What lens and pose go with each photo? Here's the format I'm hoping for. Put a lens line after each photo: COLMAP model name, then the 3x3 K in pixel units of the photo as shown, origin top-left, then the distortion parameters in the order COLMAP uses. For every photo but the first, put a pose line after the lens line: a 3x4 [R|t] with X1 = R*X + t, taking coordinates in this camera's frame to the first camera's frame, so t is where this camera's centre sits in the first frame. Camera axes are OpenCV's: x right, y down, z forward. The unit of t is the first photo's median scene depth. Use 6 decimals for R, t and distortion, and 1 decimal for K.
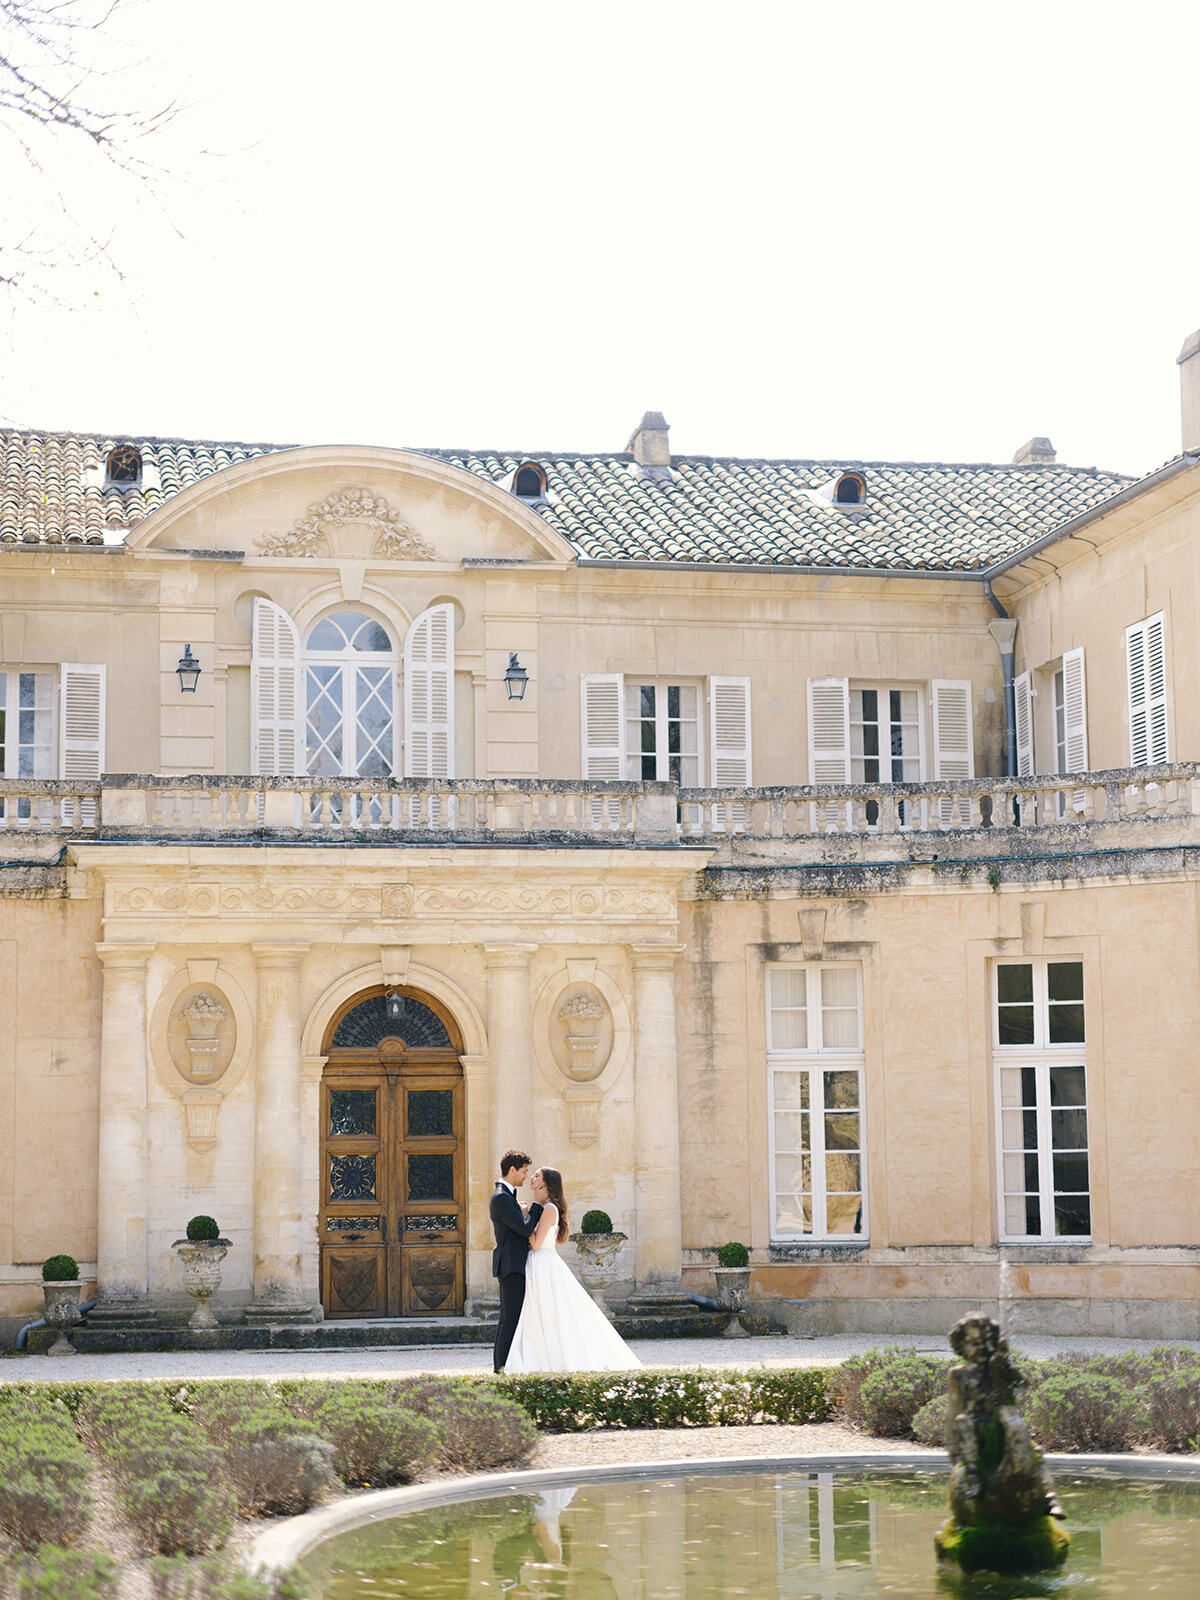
lens RADIAL K [[3042.5, 0, 636.8], [0, 3042.5, 775.0], [0, 0, 1]] dist [0.046522, -0.190288]
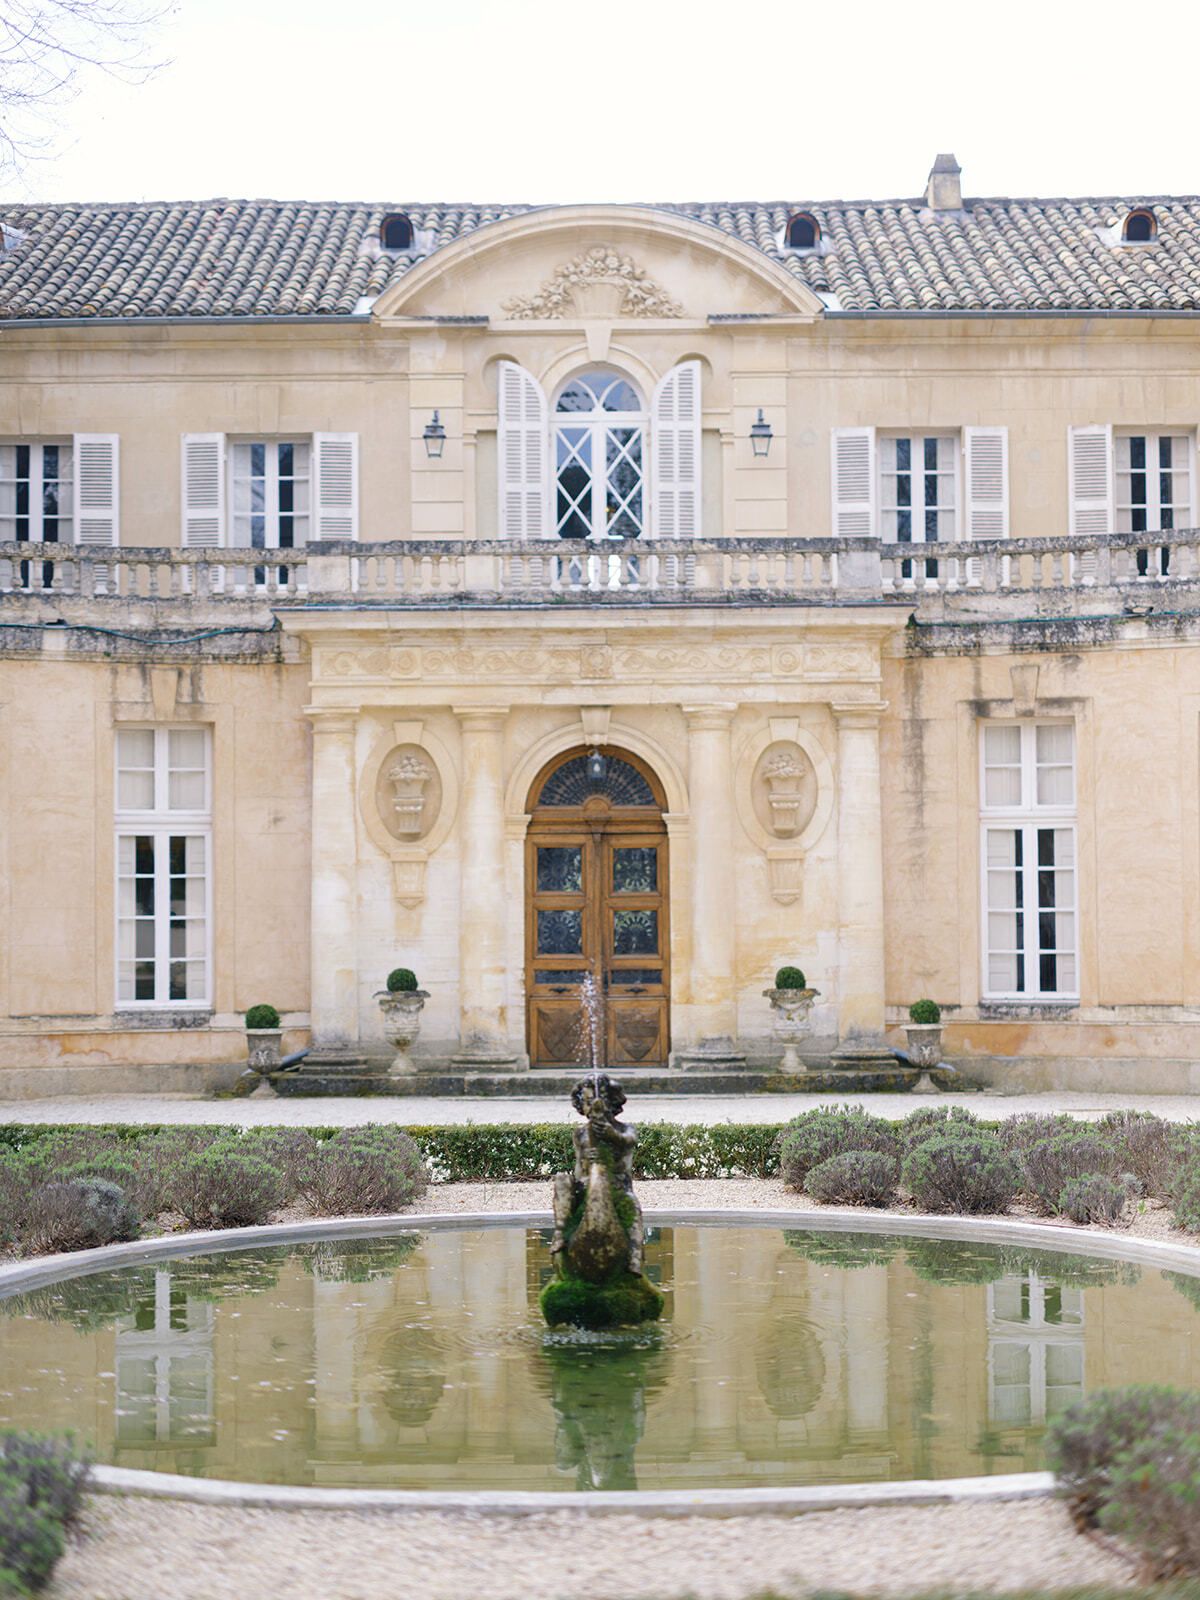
lens RADIAL K [[3050.2, 0, 600.0], [0, 3050.2, 800.0], [0, 0, 1]] dist [0.043703, -0.370755]
pose [[0.978624, -0.002508, -0.205641, 0.128271], [0.020842, 0.995987, 0.087042, -0.001049], [0.204597, -0.089467, 0.974749, 0.007958]]
